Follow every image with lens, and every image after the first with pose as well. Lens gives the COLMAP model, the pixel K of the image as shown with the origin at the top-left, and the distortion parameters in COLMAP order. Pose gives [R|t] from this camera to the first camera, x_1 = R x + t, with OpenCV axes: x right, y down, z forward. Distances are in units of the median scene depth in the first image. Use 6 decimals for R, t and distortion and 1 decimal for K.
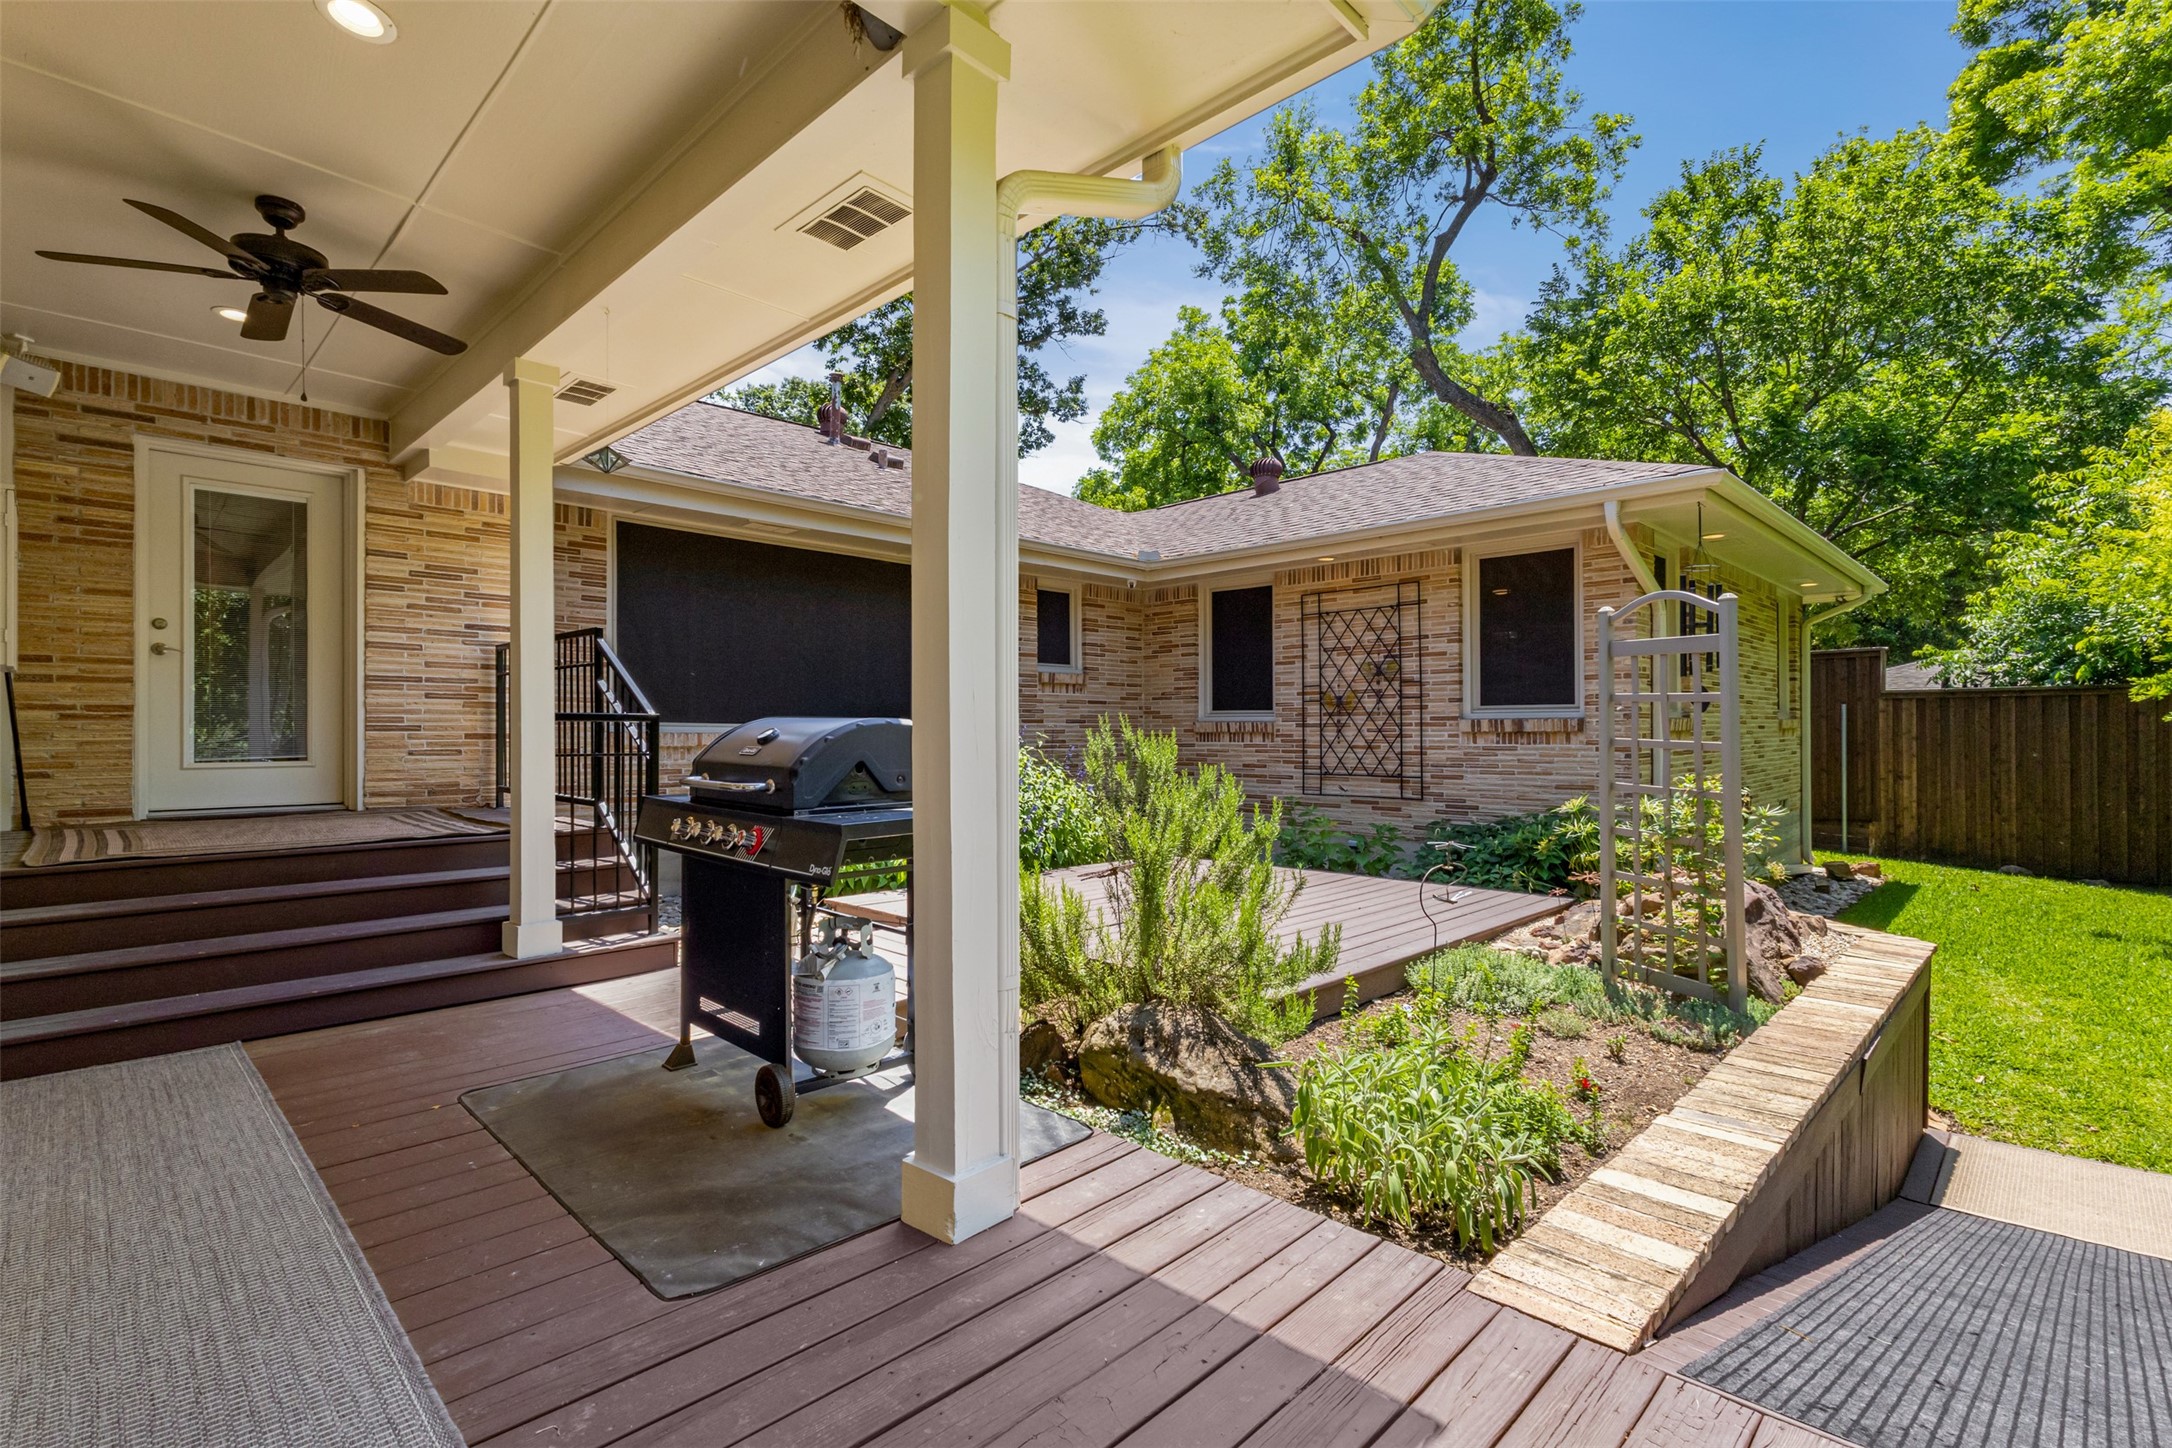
lens RADIAL K [[988.3, 0, 1099.7], [0, 988.3, 729.1], [0, 0, 1]] dist [0.001049, 0.000058]
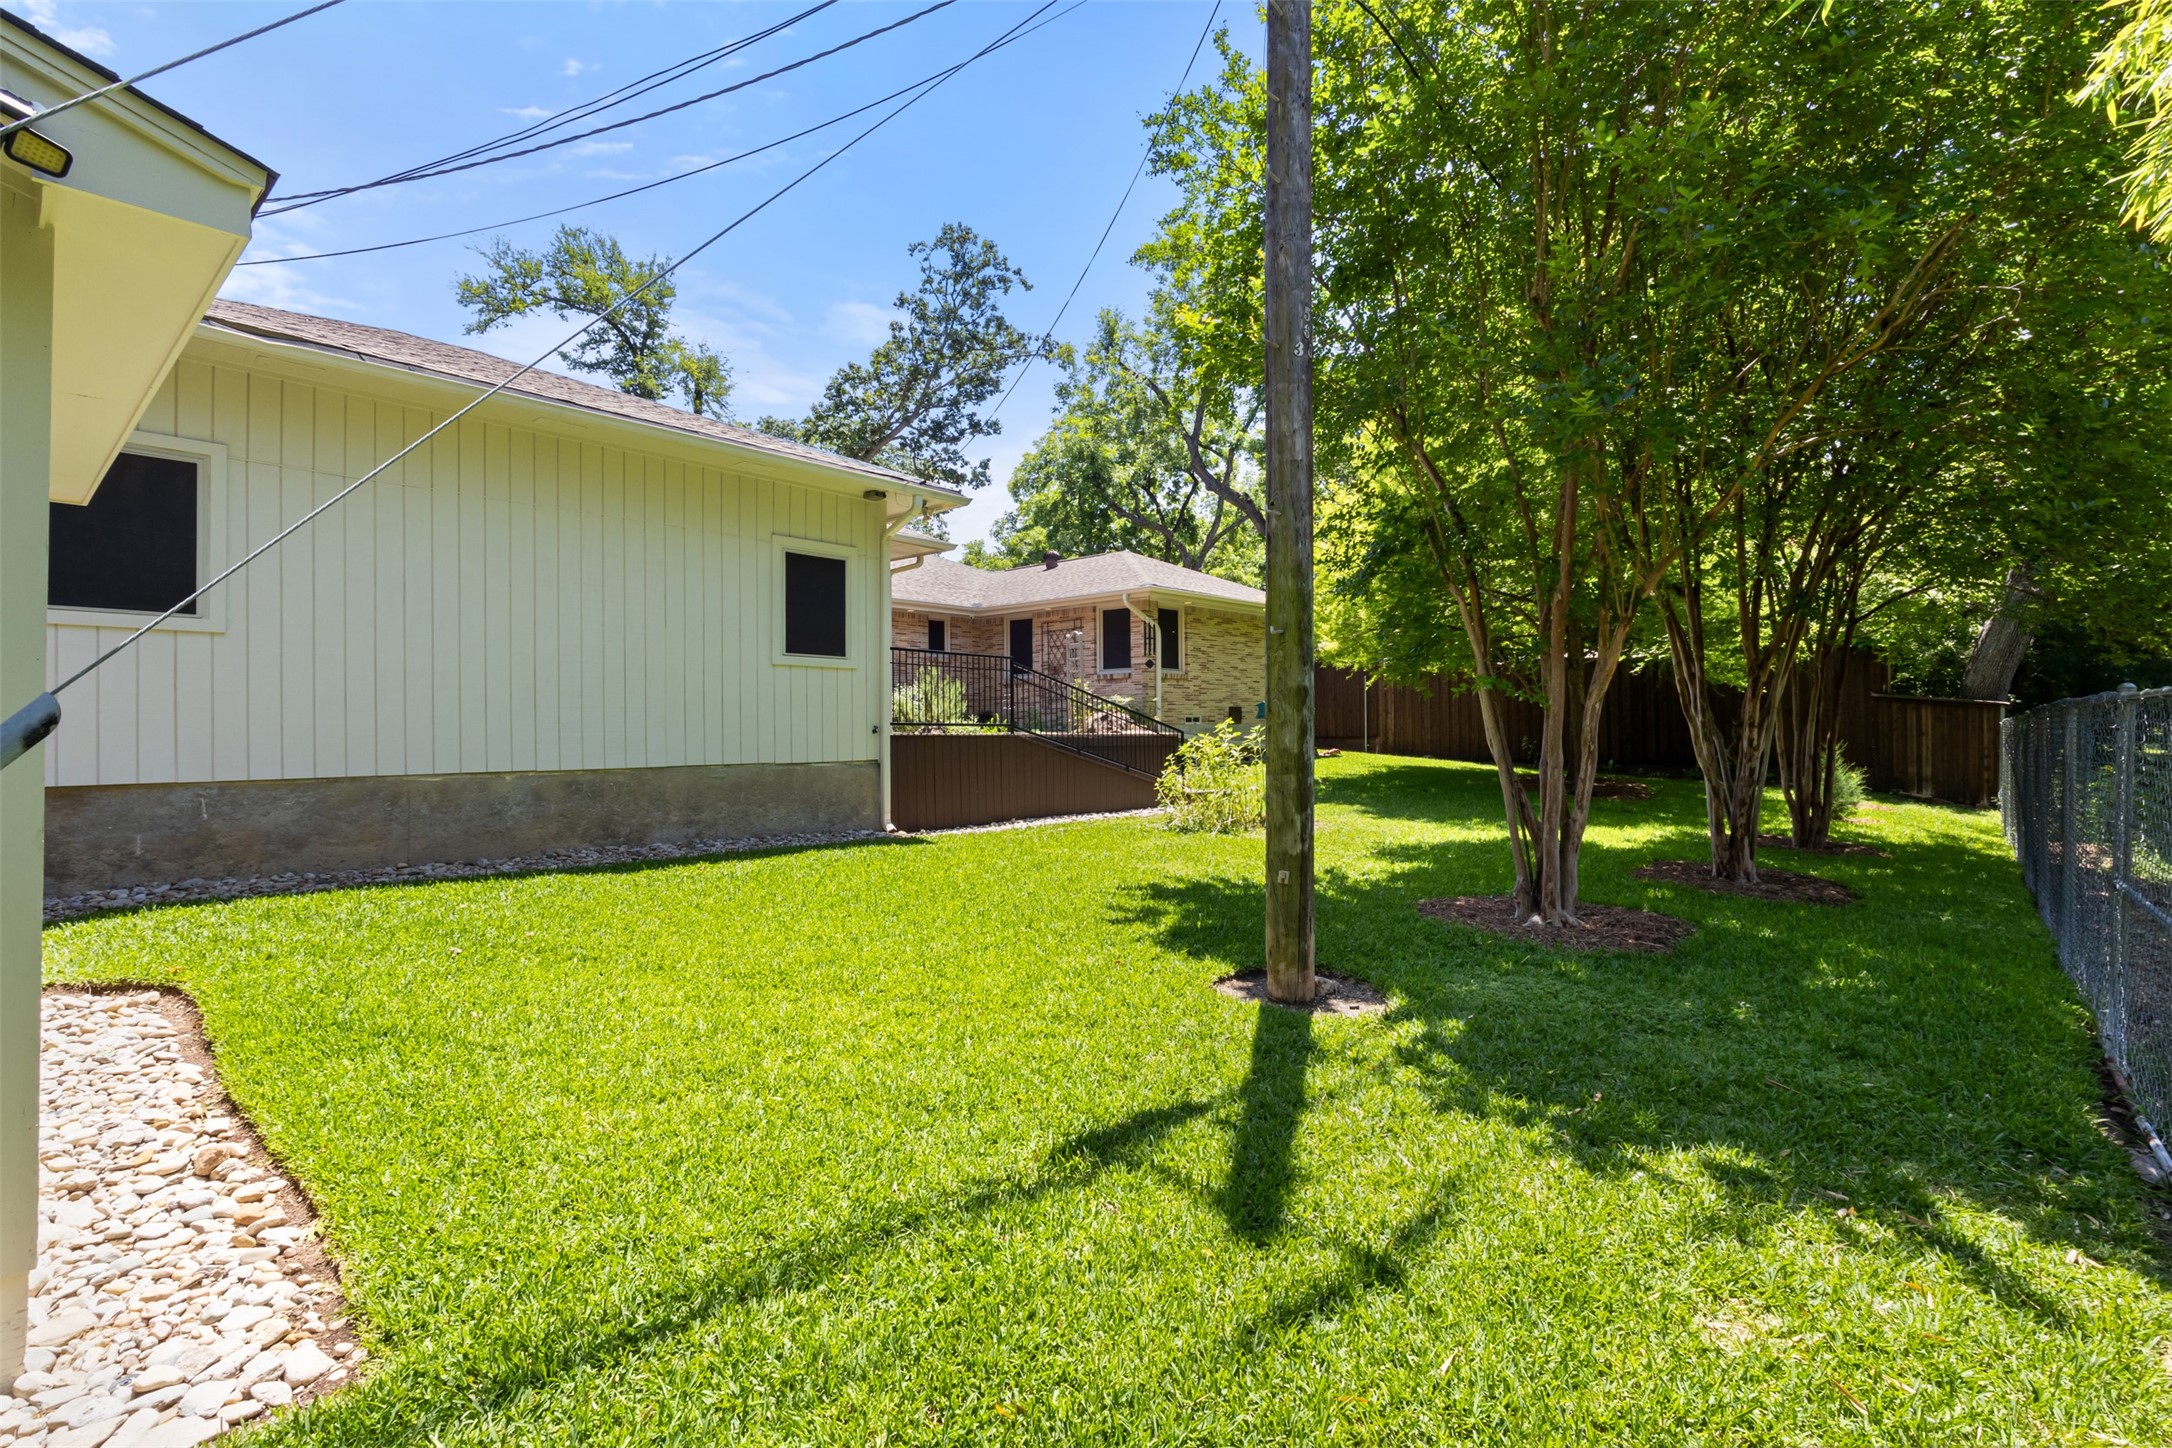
lens RADIAL K [[988.3, 0, 1099.7], [0, 988.3, 729.1], [0, 0, 1]] dist [0.001049, 0.000058]
pose [[0.999022, -0.003995, 0.044027, 0.235281], [0.003936, 0.999991, 0.001433, 0.112569], [-0.044032, -0.001258, 0.999029, -1.343173]]
